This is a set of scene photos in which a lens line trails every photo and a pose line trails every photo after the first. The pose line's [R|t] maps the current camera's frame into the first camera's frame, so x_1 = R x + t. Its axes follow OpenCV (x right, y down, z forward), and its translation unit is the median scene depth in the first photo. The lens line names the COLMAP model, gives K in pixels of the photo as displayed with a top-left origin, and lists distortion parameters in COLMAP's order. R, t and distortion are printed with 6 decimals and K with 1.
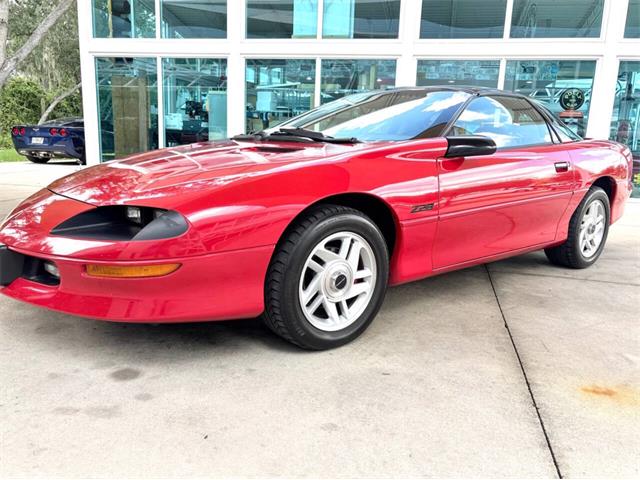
lens RADIAL K [[512.9, 0, 324.2], [0, 512.9, 241.9], [0, 0, 1]] dist [0.012909, 0.028653]
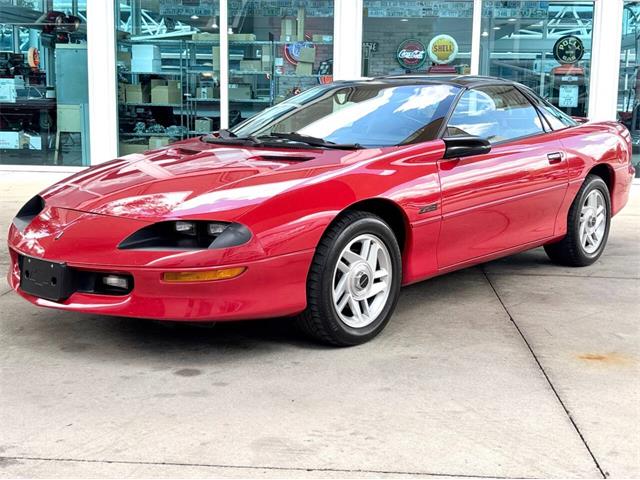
lens RADIAL K [[845.3, 0, 318.7], [0, 845.3, 235.9], [0, 0, 1]] dist [0.067752, 0.000000]
pose [[0.988613, -0.051591, 0.141358, -0.286164], [0.056022, 0.998050, -0.027545, 0.024688], [-0.139662, 0.035150, 0.989575, -0.700145]]
